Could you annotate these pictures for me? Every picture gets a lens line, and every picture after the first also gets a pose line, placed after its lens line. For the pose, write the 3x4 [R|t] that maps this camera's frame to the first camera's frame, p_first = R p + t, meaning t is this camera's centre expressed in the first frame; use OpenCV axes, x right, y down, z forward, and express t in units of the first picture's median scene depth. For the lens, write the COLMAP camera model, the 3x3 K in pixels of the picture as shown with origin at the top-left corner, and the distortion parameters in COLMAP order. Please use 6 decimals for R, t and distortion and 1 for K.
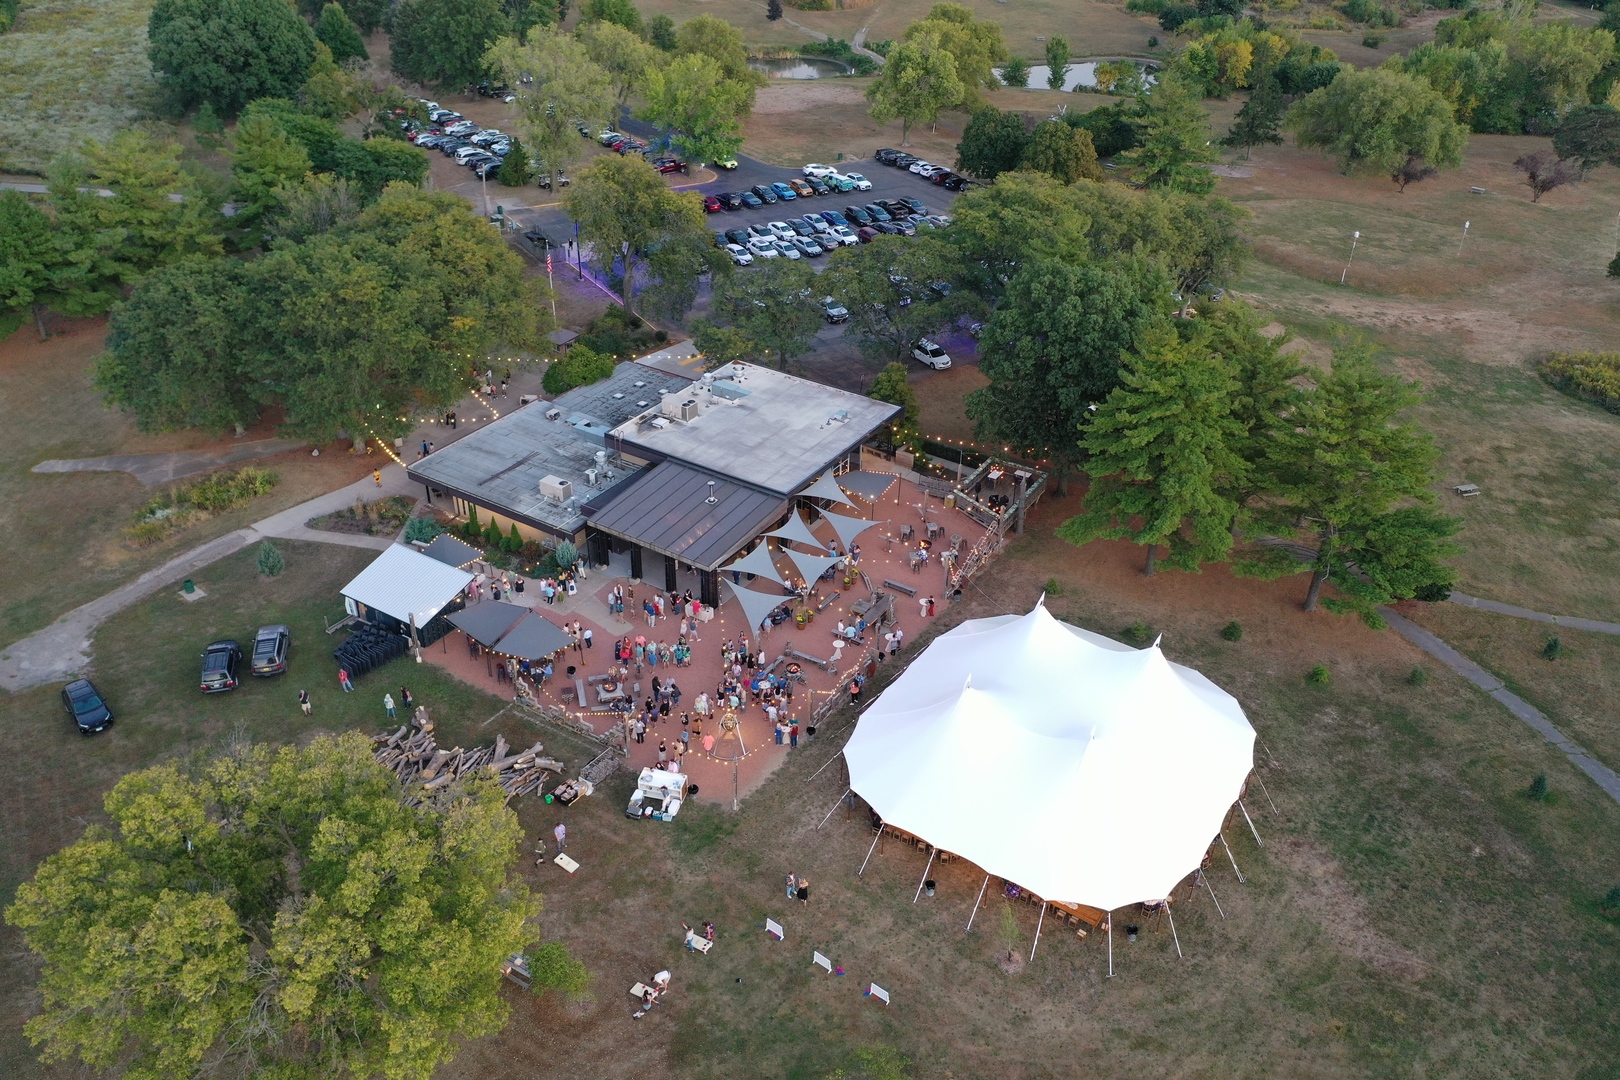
lens RADIAL K [[1291.1, 0, 813.0], [0, 1291.1, 536.2], [0, 0, 1]] dist [0.010955, 0.001482]
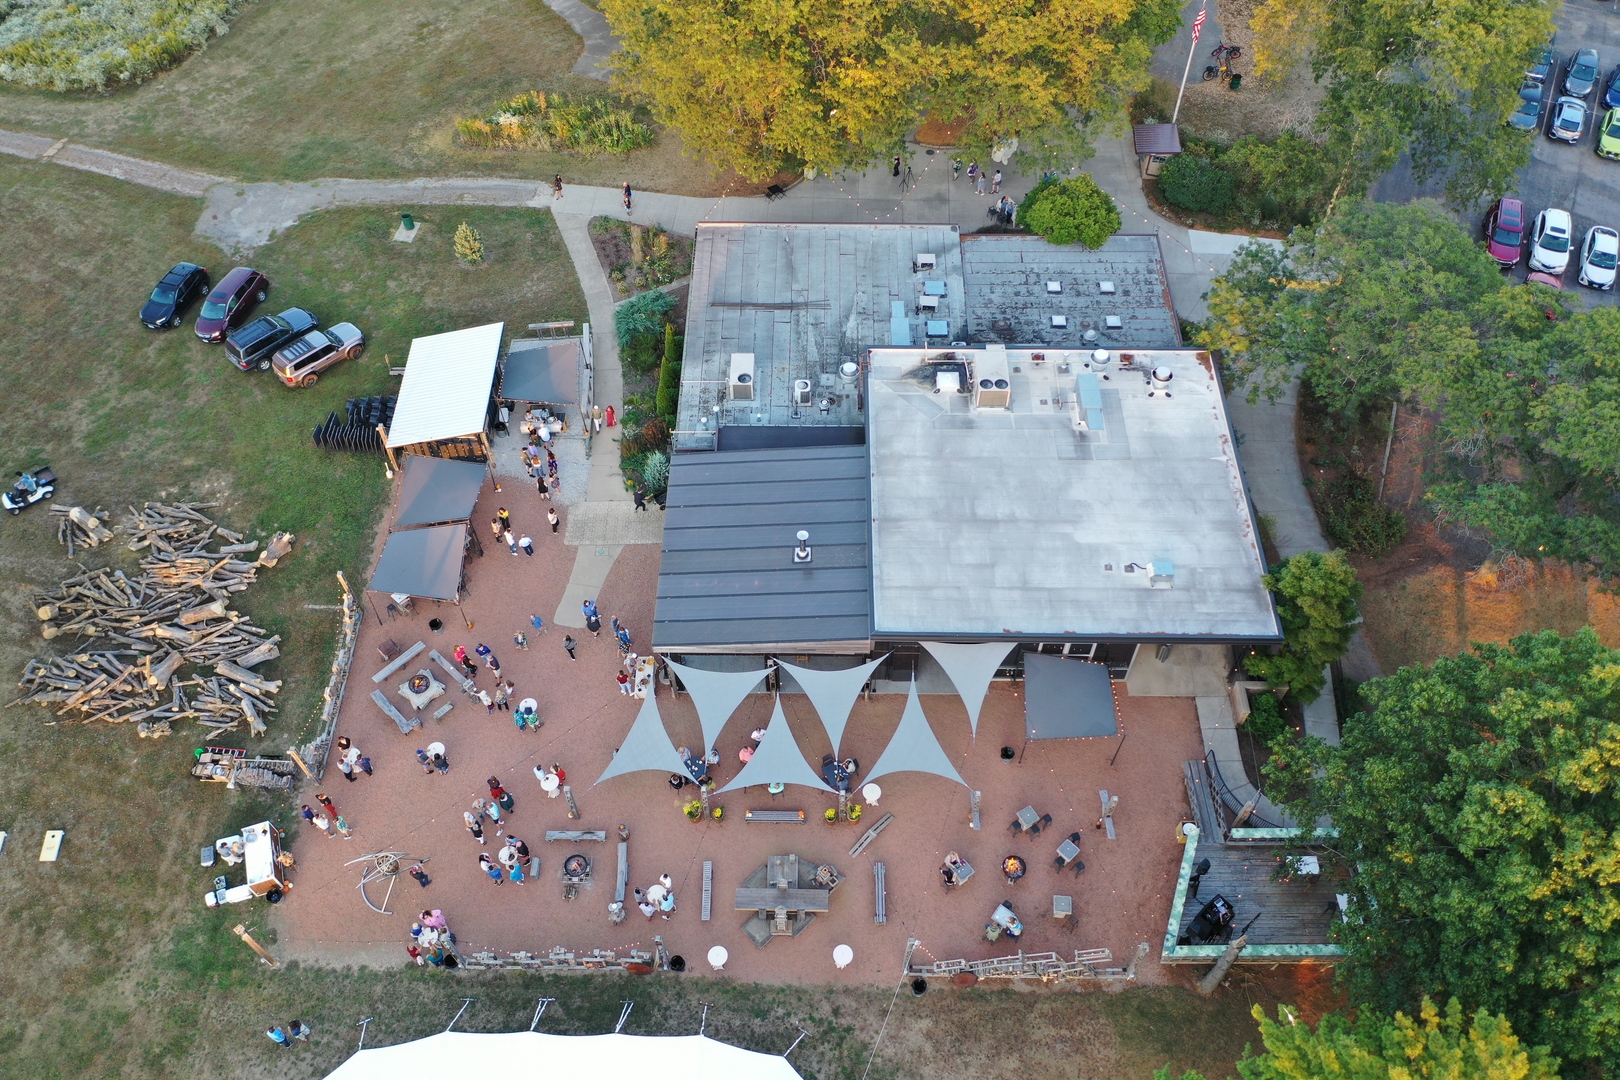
lens RADIAL K [[1291.1, 0, 813.0], [0, 1291.1, 536.2], [0, 0, 1]] dist [0.010955, 0.001482]
pose [[0.531438, 0.669699, -0.518727, 0.246223], [-0.439251, 0.741460, 0.507243, -0.361103], [0.724315, -0.041717, 0.688206, 0.597542]]
